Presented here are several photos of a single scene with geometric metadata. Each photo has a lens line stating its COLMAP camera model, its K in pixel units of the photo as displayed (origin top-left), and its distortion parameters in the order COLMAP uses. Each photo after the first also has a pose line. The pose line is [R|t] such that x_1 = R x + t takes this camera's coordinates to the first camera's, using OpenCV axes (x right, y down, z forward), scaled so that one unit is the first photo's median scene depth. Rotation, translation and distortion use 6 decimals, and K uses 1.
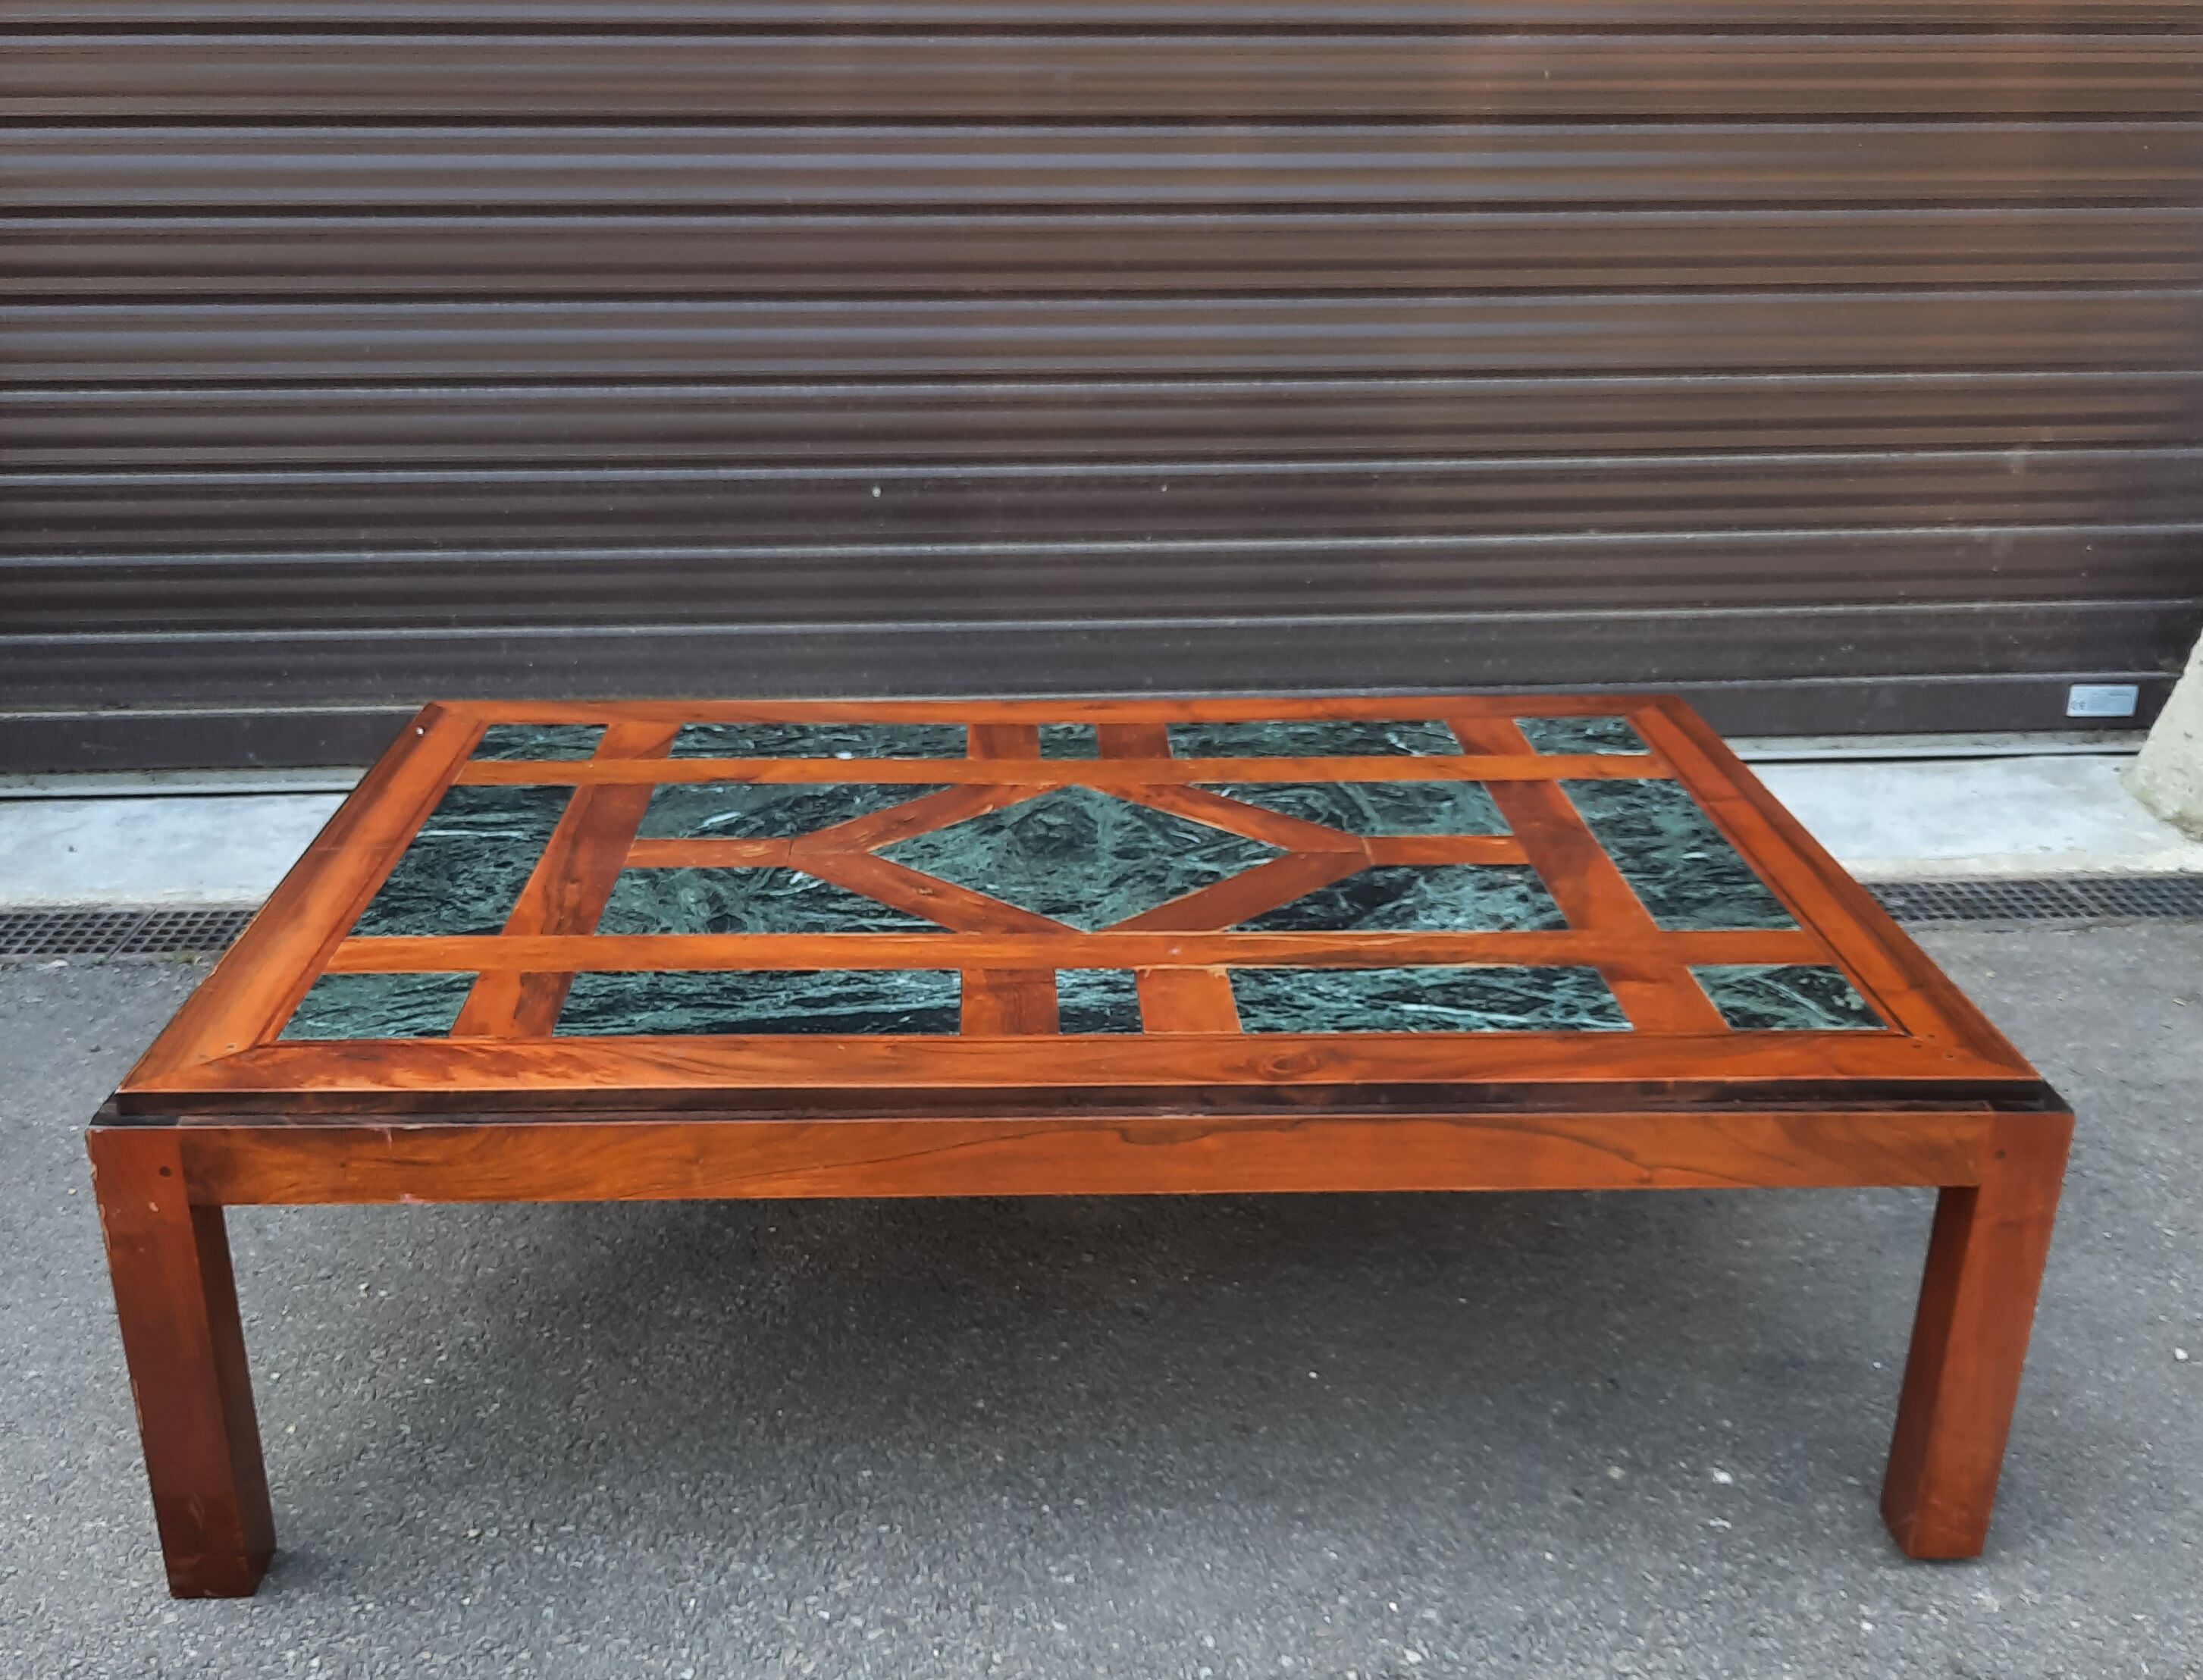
lens RADIAL K [[2261.6, 0, 1138.5], [0, 2261.6, 1014.6], [0, 0, 1]] dist [0.074568, -0.134339]
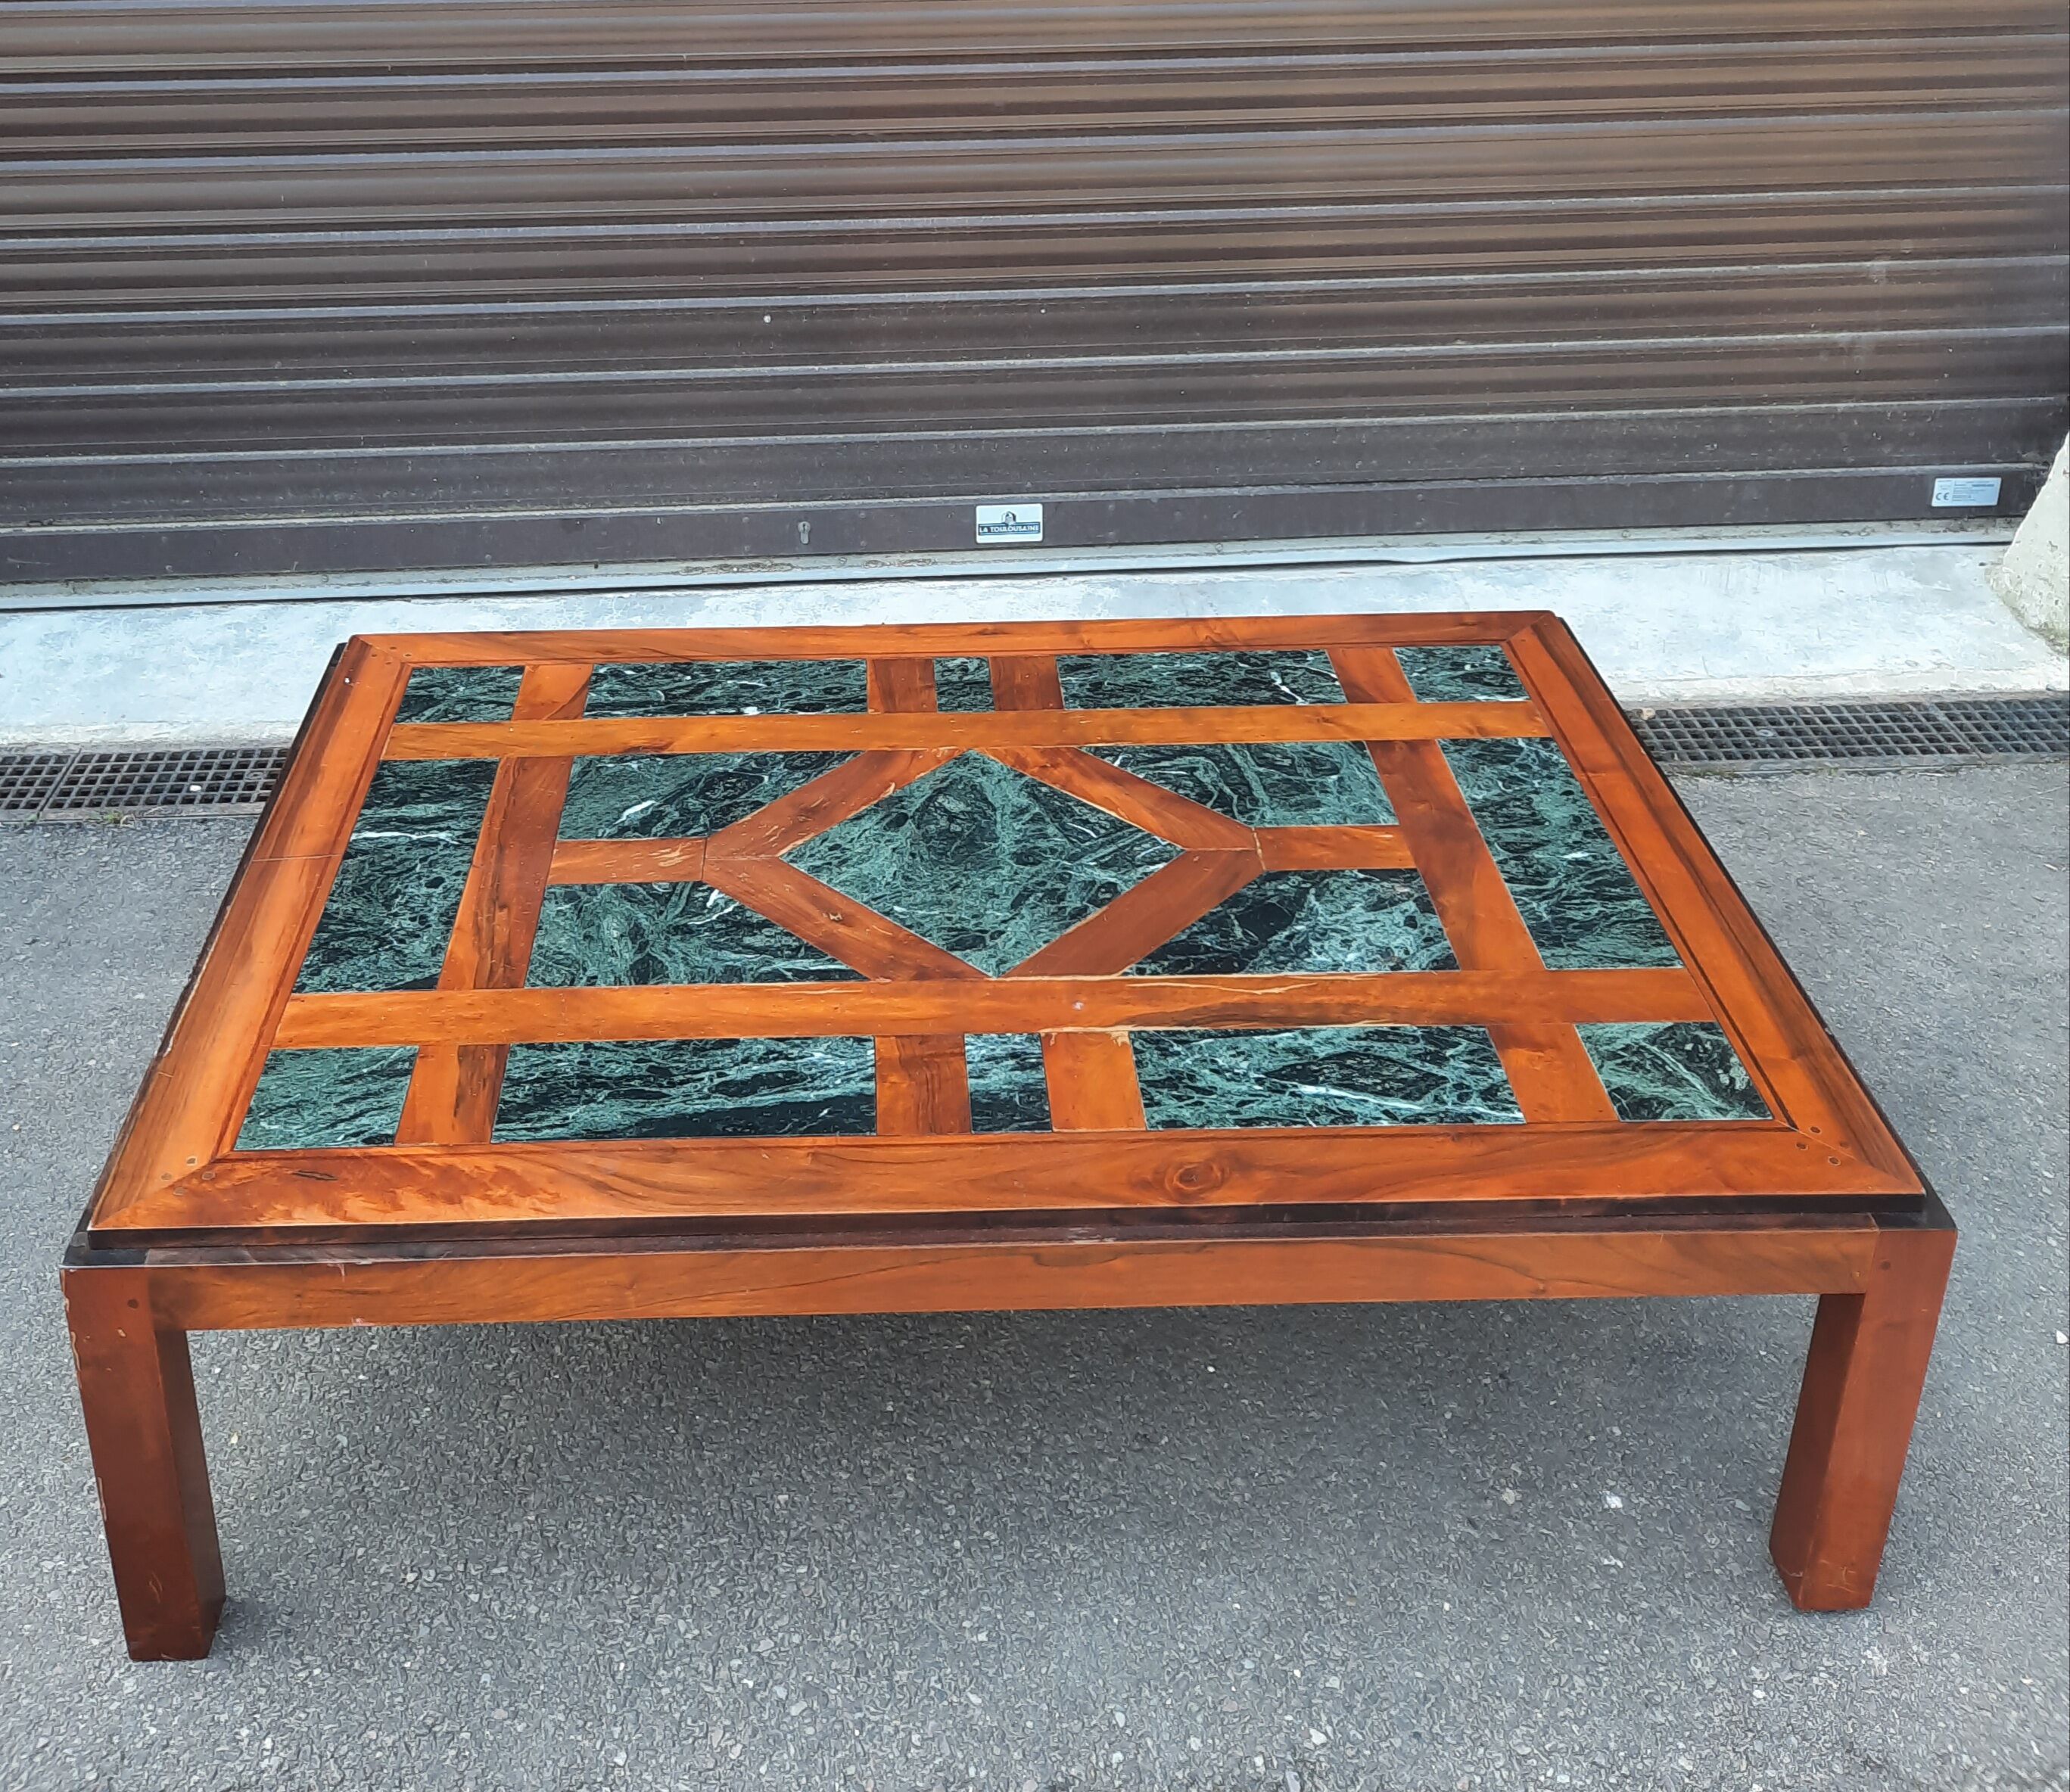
lens RADIAL K [[2239.8, 0, 933.4], [0, 2239.8, 477.5], [0, 0, 1]] dist [0.065180, -0.071091]
pose [[0.999633, -0.005267, -0.026573, -0.021143], [0.004902, 0.999893, -0.013762, -0.249635], [0.026642, 0.013626, 0.999552, -0.039126]]
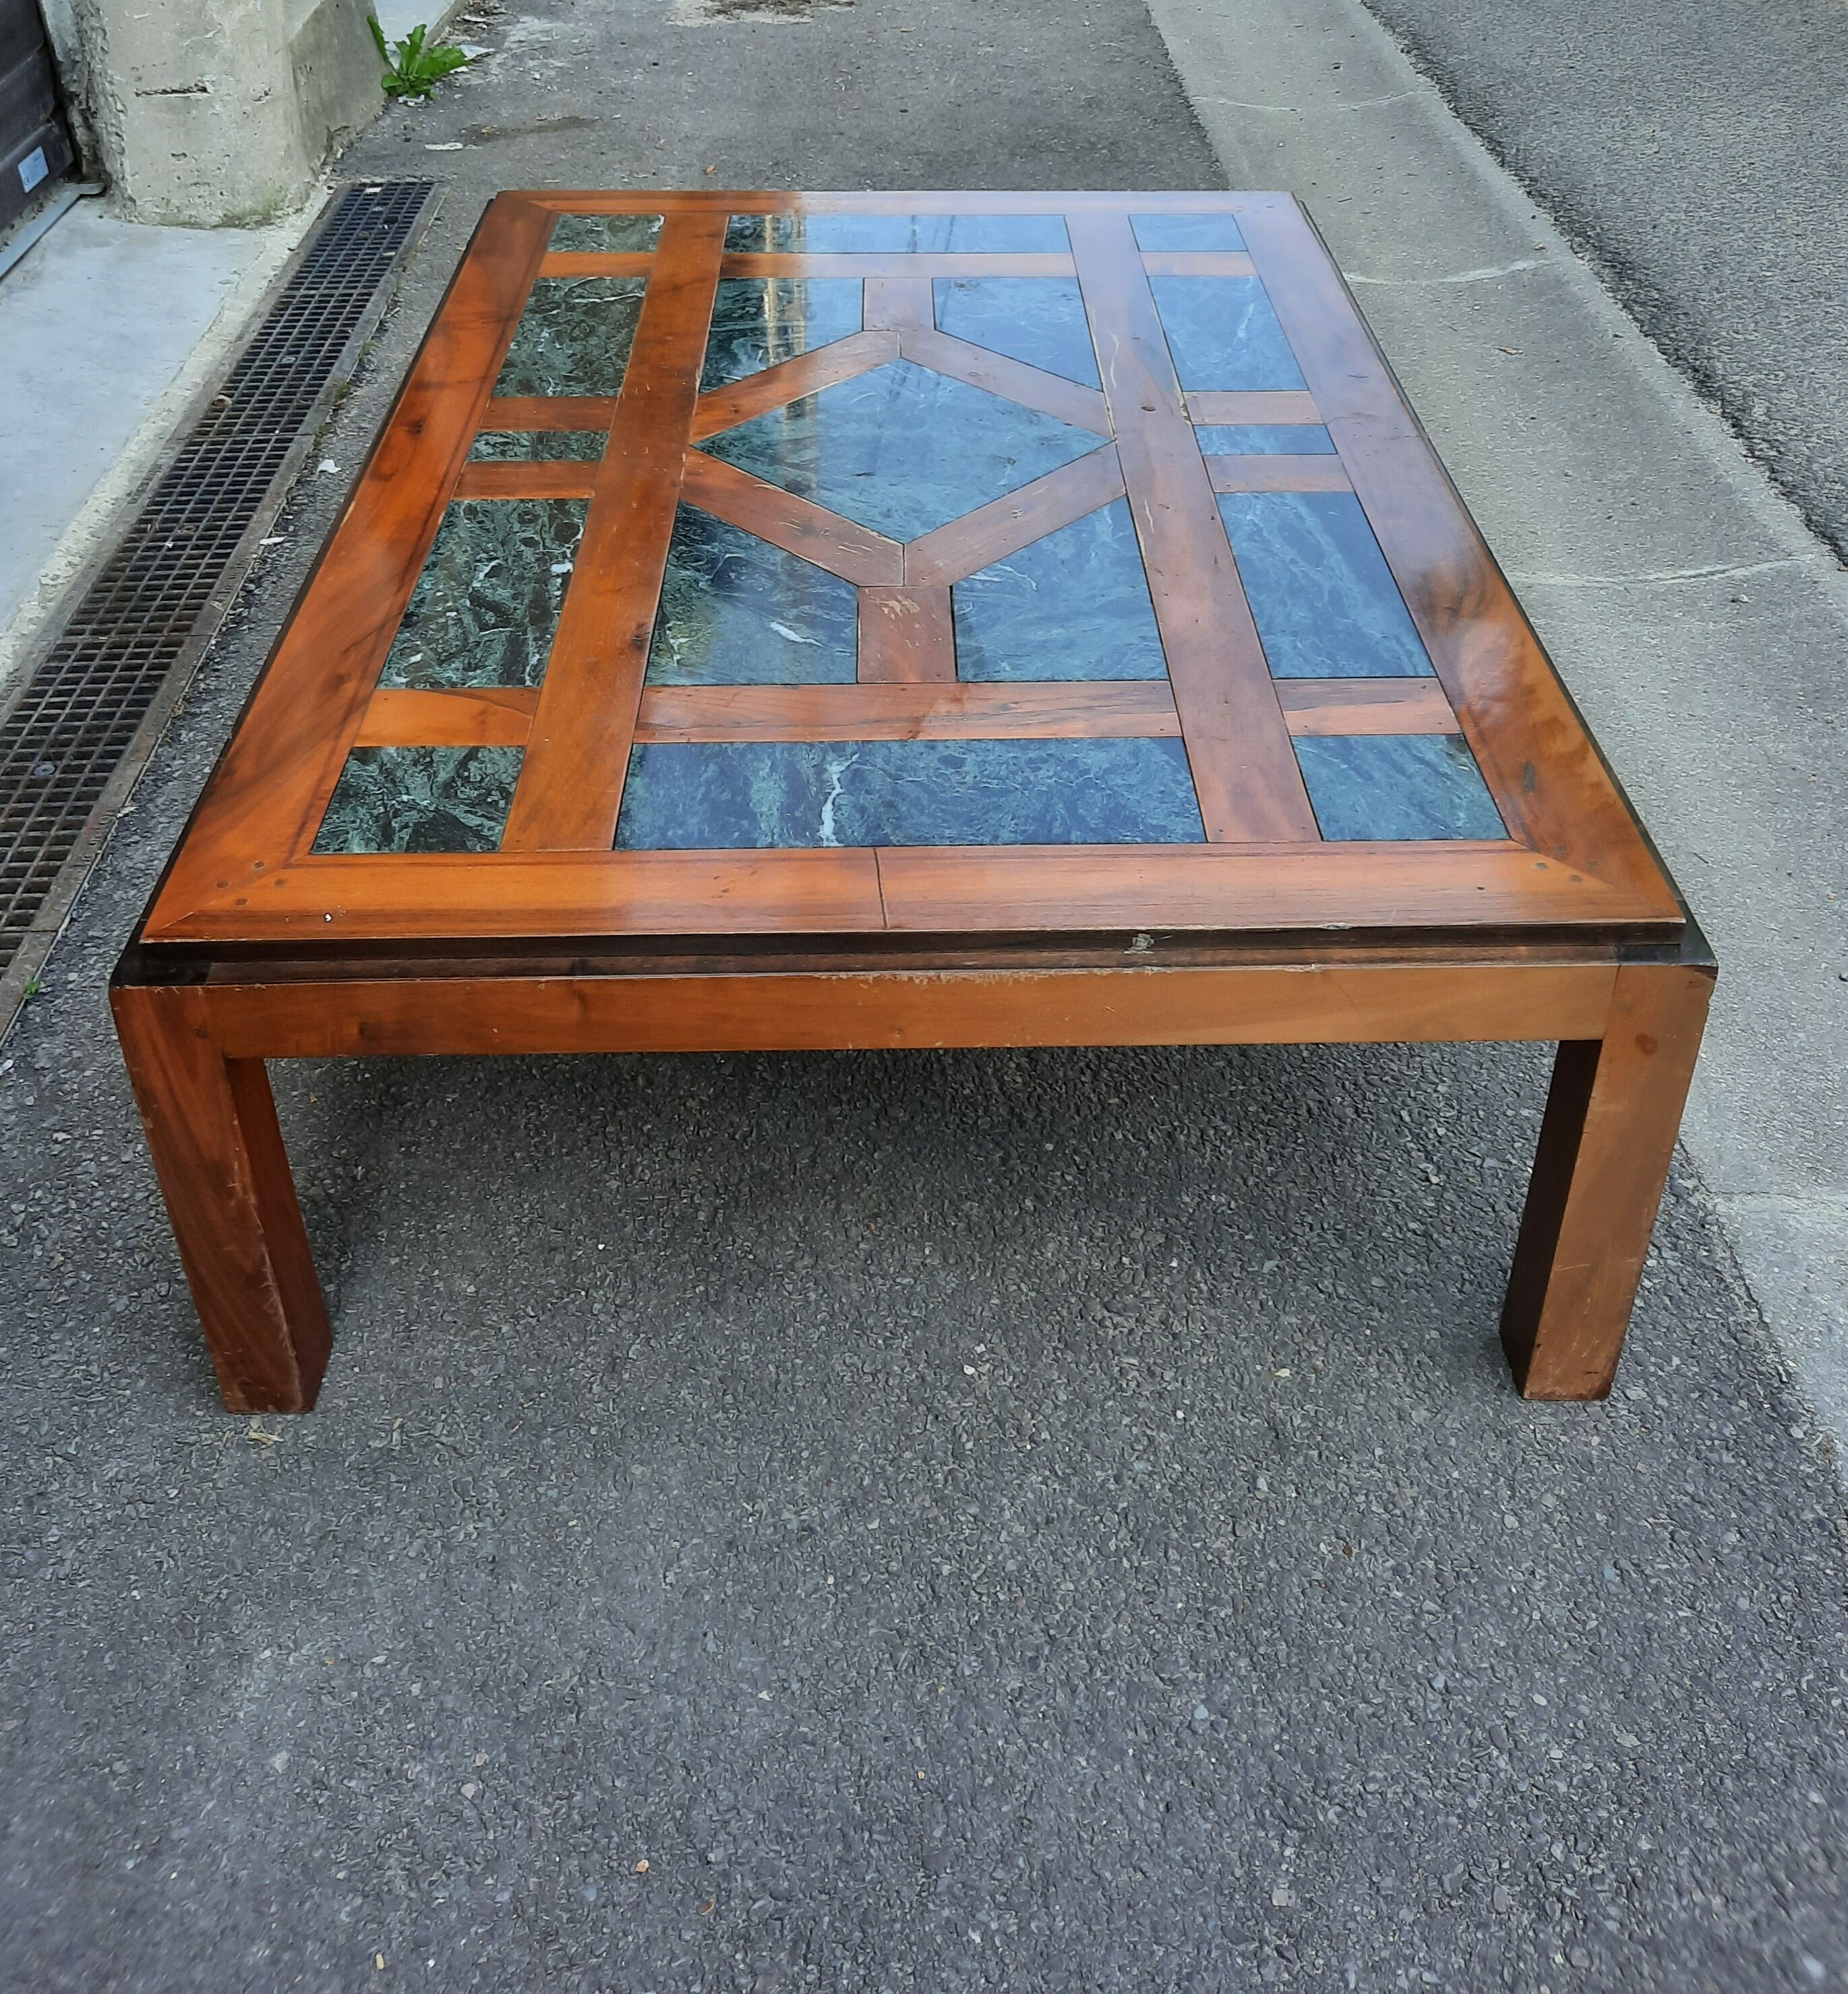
lens RADIAL K [[2002.6, 0, 922.7], [0, 2002.6, 641.1], [0, 0, 1]] dist [0.045768, -0.009341]
pose [[0.043521, -0.538205, 0.841690, -0.884351], [0.415635, 0.775872, 0.474627, -0.454646], [-0.908490, 0.329179, 0.257464, 0.855507]]
